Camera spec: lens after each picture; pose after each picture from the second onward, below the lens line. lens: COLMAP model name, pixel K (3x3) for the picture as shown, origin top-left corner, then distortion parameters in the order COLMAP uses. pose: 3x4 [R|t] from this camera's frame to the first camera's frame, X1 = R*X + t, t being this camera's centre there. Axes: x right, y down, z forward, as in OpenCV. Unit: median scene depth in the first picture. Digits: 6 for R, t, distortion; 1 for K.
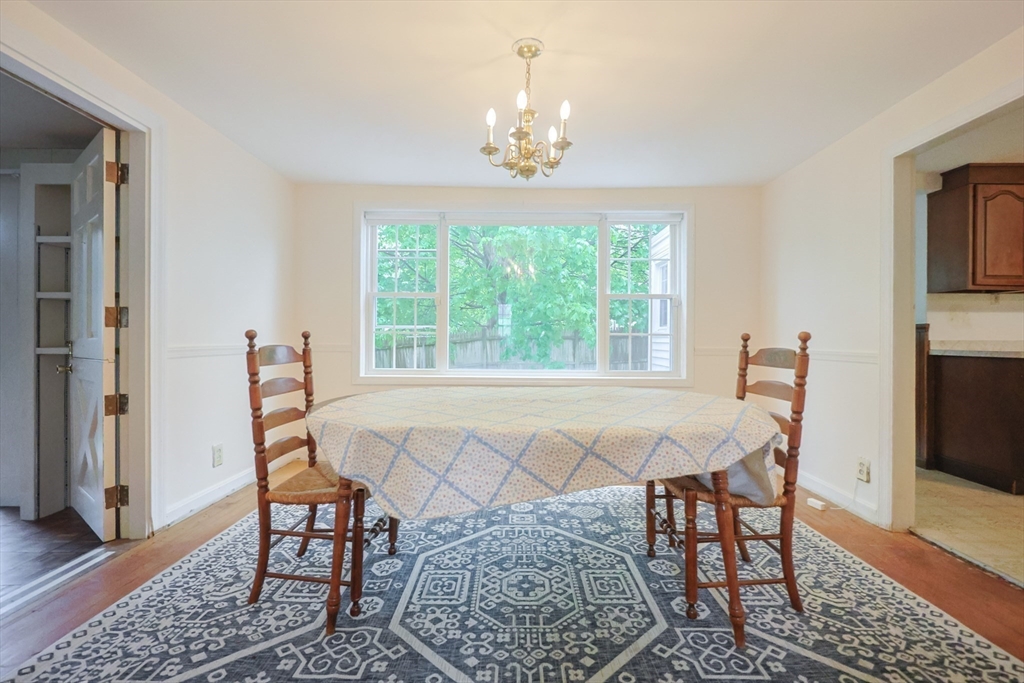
lens RADIAL K [[438.6, 0, 518.3], [0, 438.6, 340.3], [0, 0, 1]] dist [-0.001041, 0.000567]
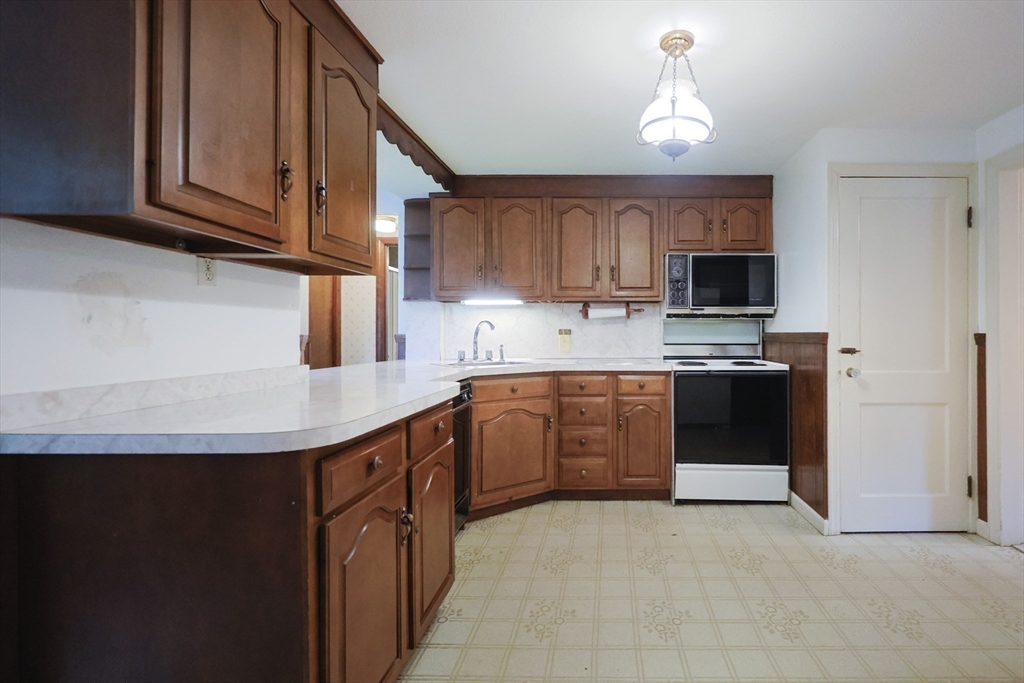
lens RADIAL K [[463.0, 0, 607.5], [0, 463.0, 335.8], [0, 0, 1]] dist [-0.002542, -0.001086]
pose [[0.009604, -0.003383, 0.999948, 1.353500], [0.002993, 0.999990, 0.003354, -0.070970], [-0.999949, 0.002961, 0.009614, 1.277831]]
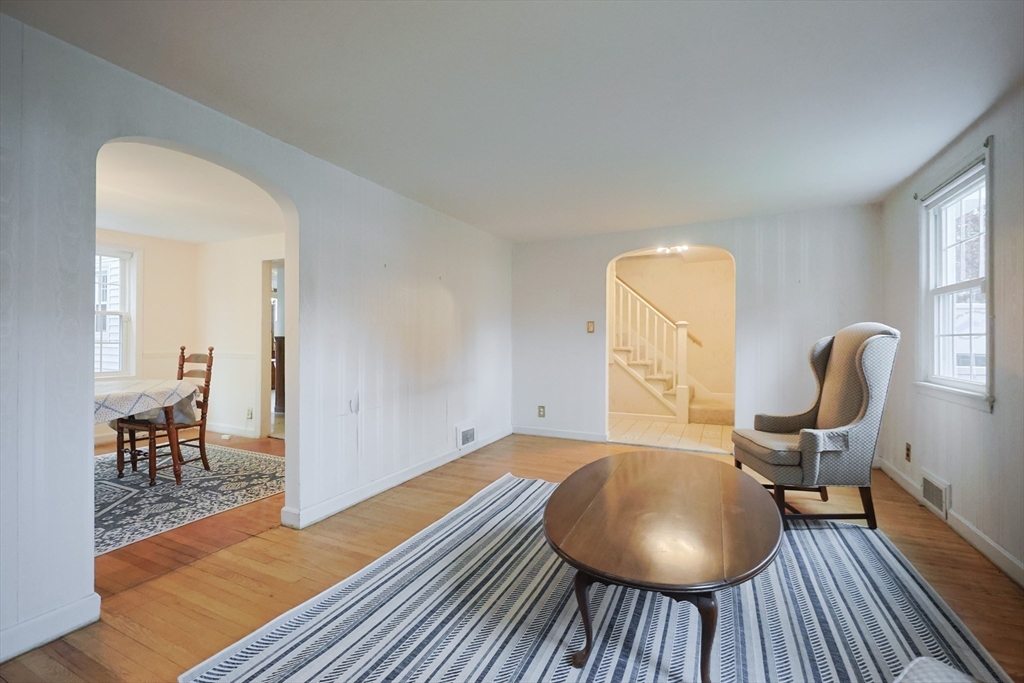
lens RADIAL K [[438.6, 0, 515.1], [0, 438.6, 333.1], [0, 0, 1]] dist [-0.001041, 0.000567]
pose [[0.435923, 0.007453, 0.899953, -0.699249], [0.002273, 0.999953, -0.009382, -0.063629], [-0.899981, 0.006136, 0.435885, -1.394687]]
